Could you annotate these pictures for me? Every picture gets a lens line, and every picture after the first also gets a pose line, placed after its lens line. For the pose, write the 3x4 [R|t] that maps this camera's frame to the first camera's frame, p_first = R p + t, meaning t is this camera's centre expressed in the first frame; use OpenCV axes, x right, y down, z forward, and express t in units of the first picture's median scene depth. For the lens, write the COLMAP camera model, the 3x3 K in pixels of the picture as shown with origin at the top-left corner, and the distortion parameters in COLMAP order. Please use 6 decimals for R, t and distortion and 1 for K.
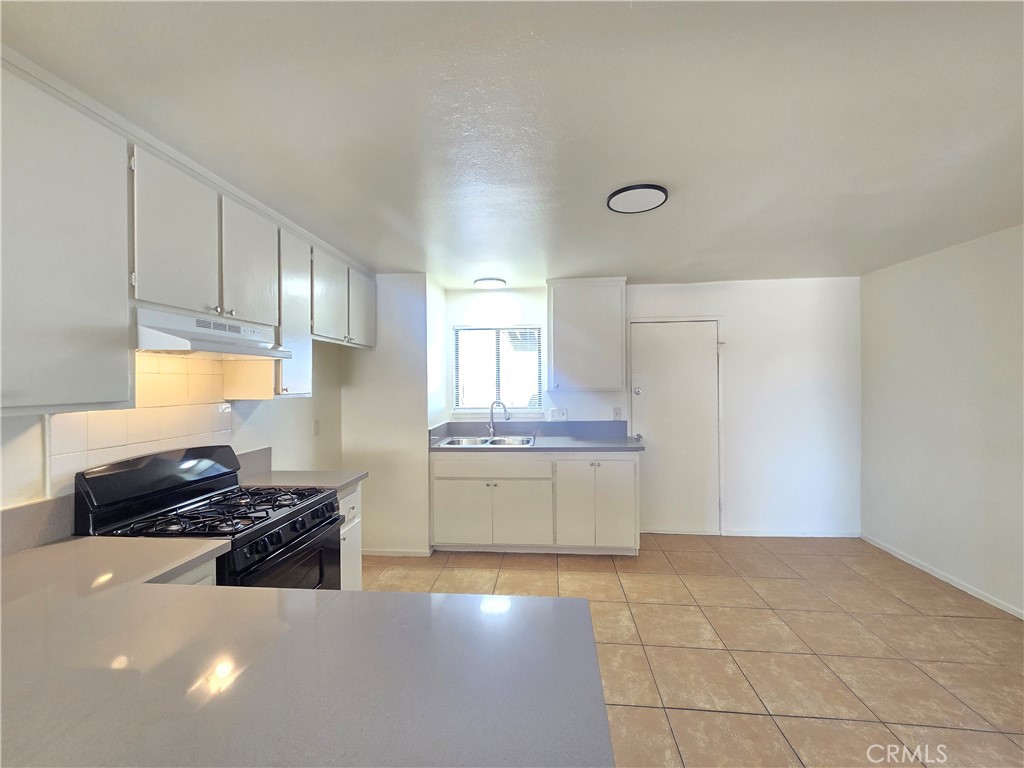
lens RADIAL K [[418.6, 0, 509.4], [0, 418.6, 383.0], [0, 0, 1]] dist [0.000705, -0.000494]
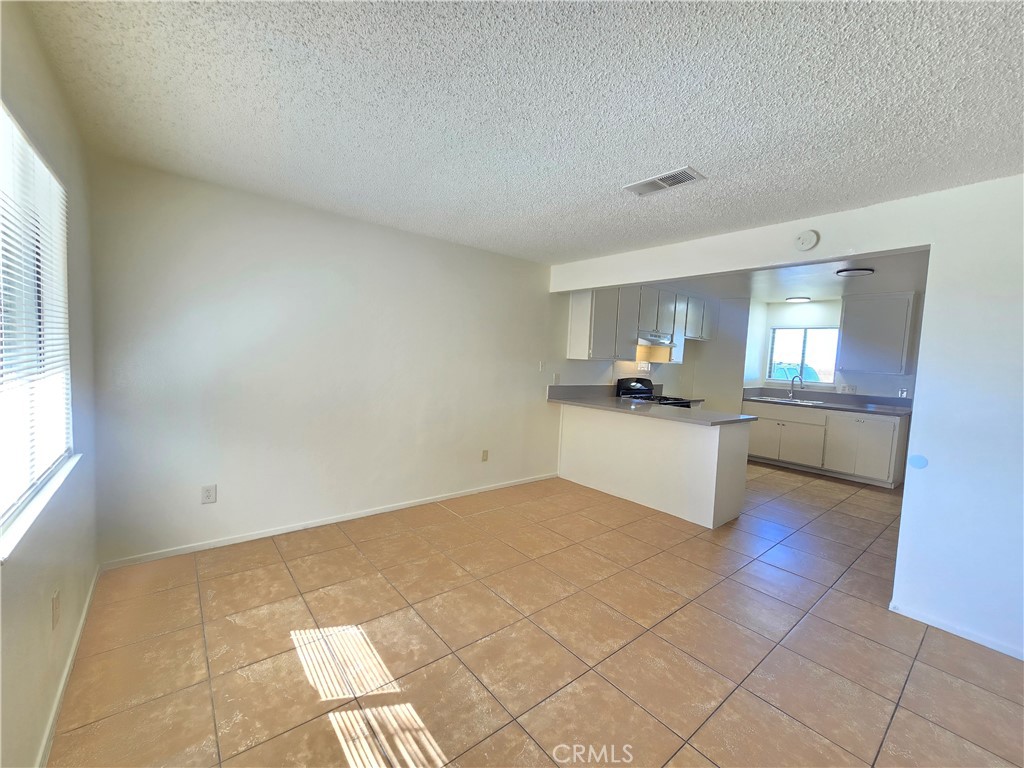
lens RADIAL K [[418.6, 0, 512.7], [0, 418.6, 381.6], [0, 0, 1]] dist [0.000705, -0.000494]
pose [[0.702909, 0.090940, -0.705443, 0.420700], [-0.057578, 0.995813, 0.071000, 0.017756], [0.708946, -0.009288, 0.705202, -1.070185]]
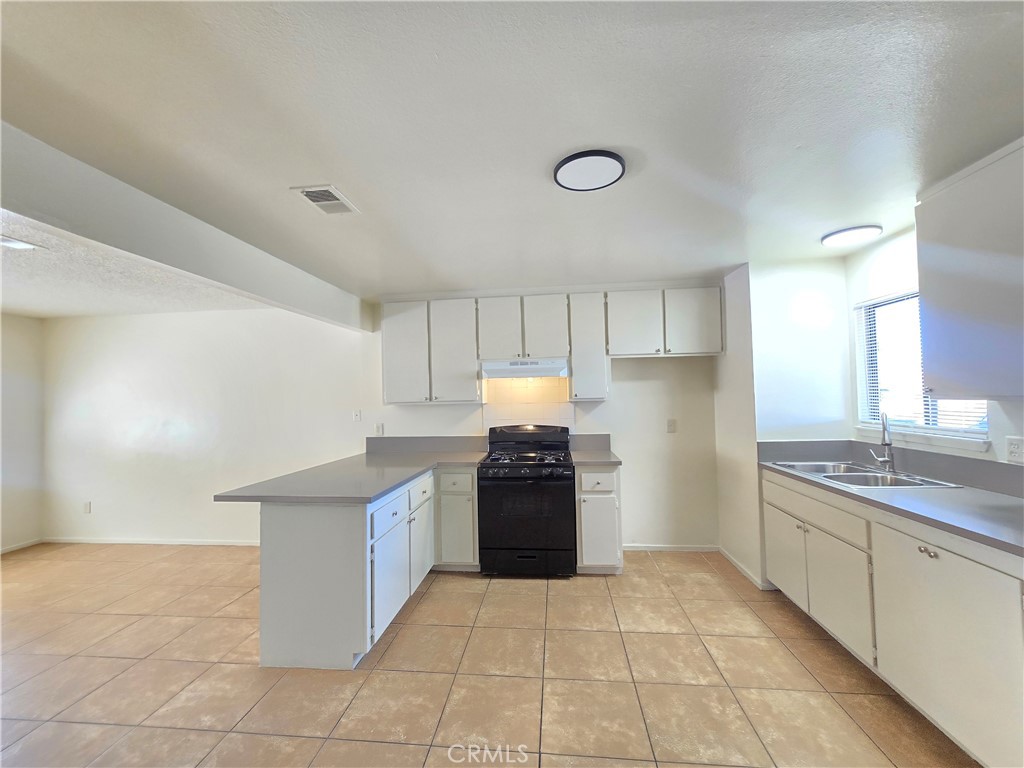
lens RADIAL K [[418.6, 0, 511.3], [0, 418.6, 384.1], [0, 0, 1]] dist [0.000705, -0.000494]
pose [[-0.003663, -0.014827, -0.999883, 0.776542], [0.020851, 0.999672, -0.014901, -0.005615], [0.999776, -0.020904, -0.003352, 0.576751]]
